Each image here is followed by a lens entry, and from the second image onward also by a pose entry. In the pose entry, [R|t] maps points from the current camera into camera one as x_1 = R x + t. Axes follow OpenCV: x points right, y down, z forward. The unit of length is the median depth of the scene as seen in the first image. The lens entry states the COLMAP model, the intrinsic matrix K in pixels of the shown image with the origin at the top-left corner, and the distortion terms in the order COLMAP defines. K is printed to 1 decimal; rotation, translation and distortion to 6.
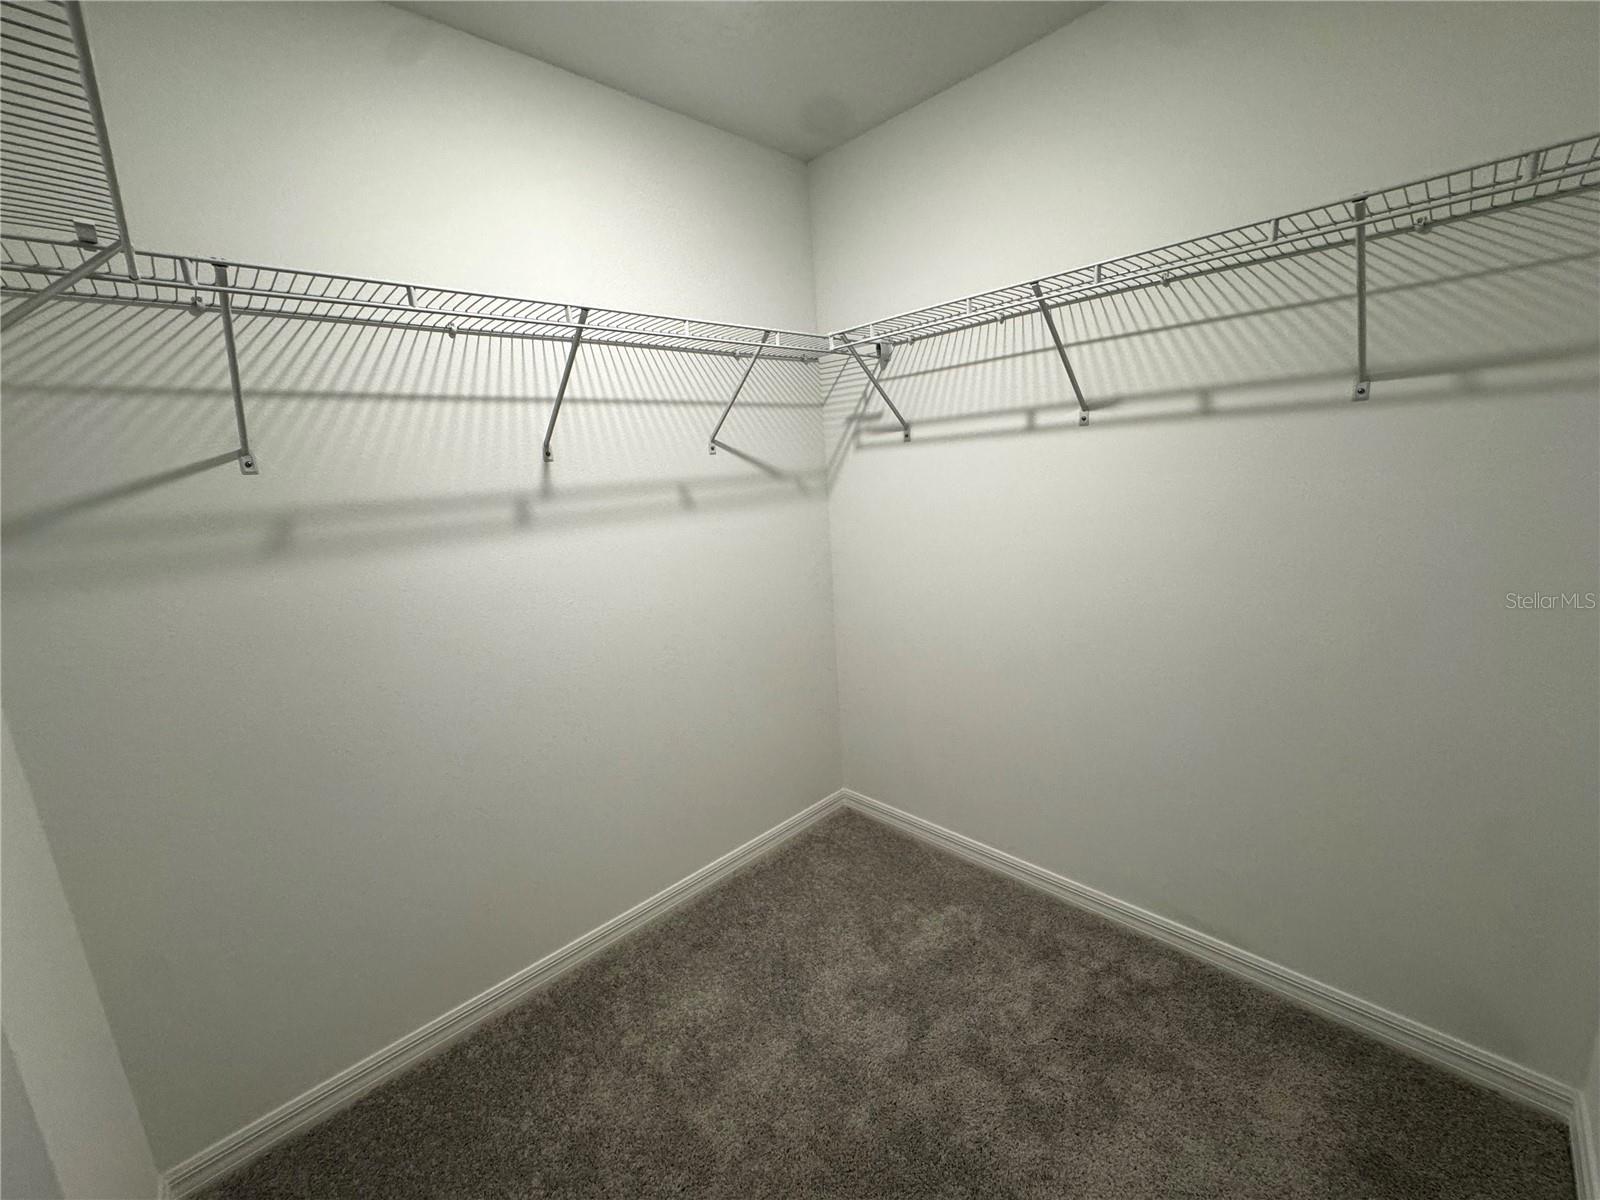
lens RADIAL K [[639.9, 0, 800.0], [0, 639.9, 600.0], [0, 0, 1]] dist [-0.002394, 0.000196]
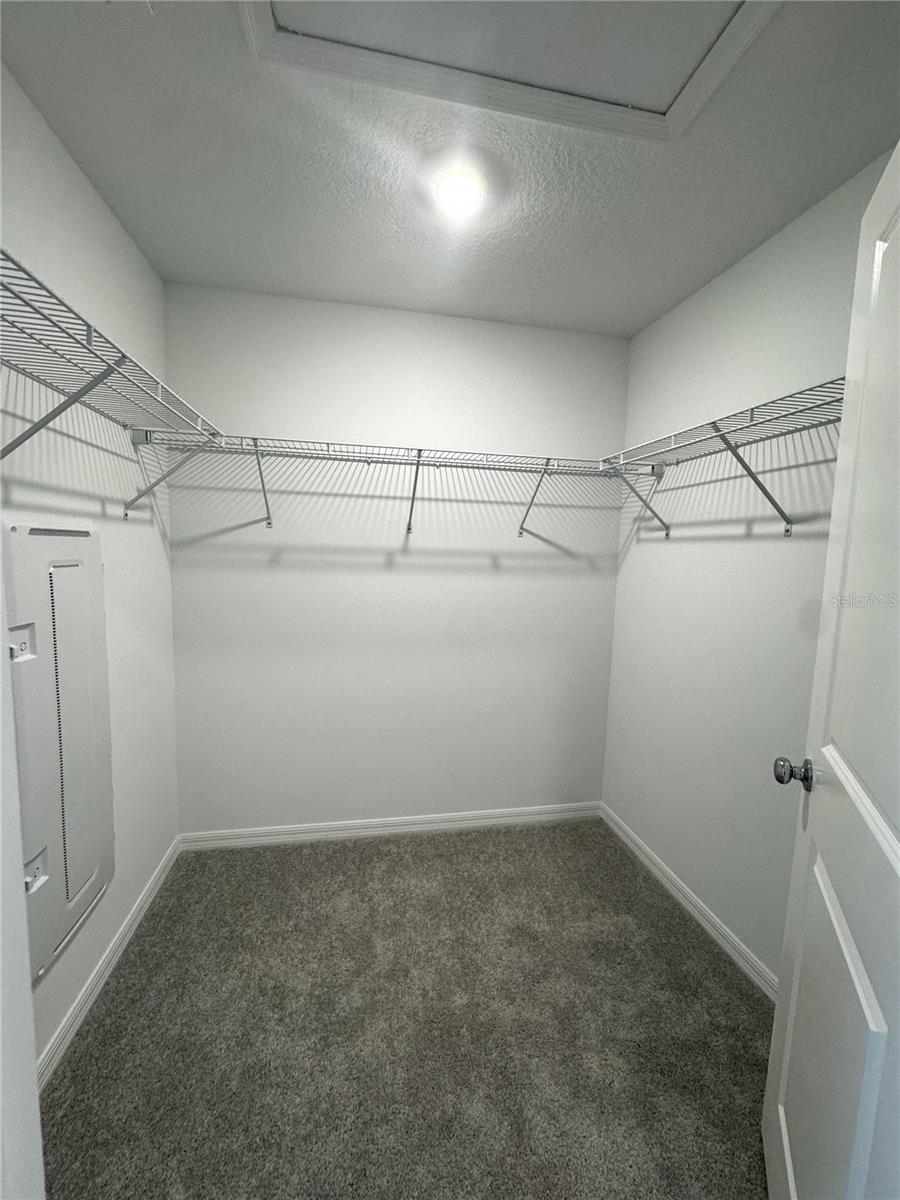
lens RADIAL K [[478.8, 0, 450.0], [0, 478.8, 600.0], [0, 0, 1]] dist [-0.000140, -0.000091]
pose [[0.837079, 0.147164, -0.526918, 0.358347], [-0.192509, 0.980776, -0.031903, -0.015606], [0.512093, 0.128142, 0.849317, -0.021688]]
